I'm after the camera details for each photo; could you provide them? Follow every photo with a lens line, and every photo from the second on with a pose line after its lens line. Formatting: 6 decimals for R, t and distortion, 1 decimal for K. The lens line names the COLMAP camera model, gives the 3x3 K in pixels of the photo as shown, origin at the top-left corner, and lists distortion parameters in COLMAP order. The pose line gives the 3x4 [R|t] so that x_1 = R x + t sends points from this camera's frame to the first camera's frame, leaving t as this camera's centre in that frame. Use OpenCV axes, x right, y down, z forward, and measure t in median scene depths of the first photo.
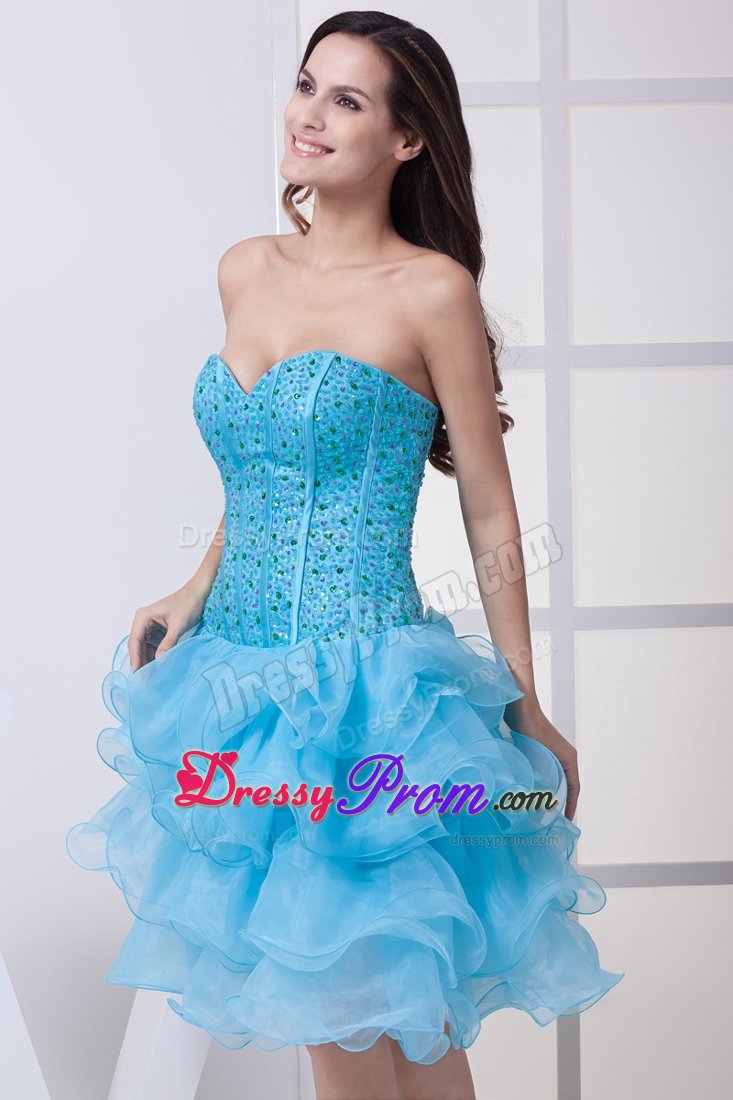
lens RADIAL K [[2679.7, 0, 366.5], [0, 2679.7, 550.0], [0, 0, 1]] dist [0.093475, 0.130859]
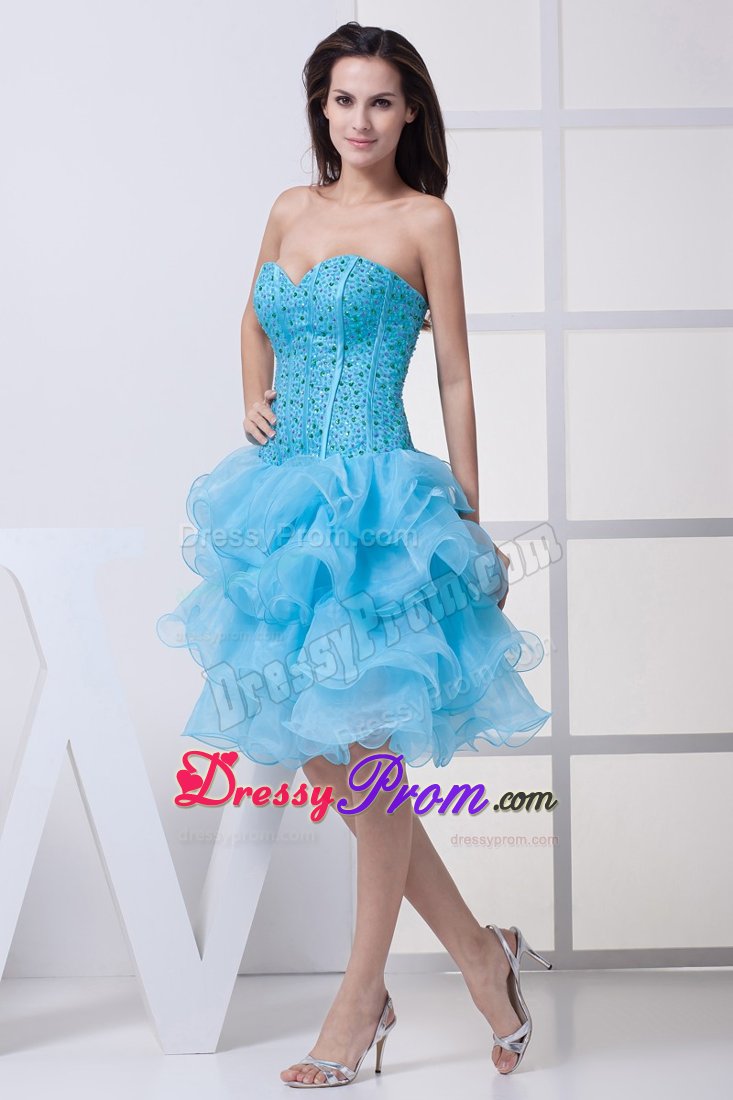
lens RADIAL K [[2685.8, 0, 366.5], [0, 2685.8, 550.0], [0, 0, 1]] dist [-2.470749, -0.012407]
pose [[0.999783, 0.011944, -0.017063, 0.019200], [-0.010742, 0.997567, 0.068888, -0.014200], [0.017845, -0.068690, 0.997478, -0.410674]]
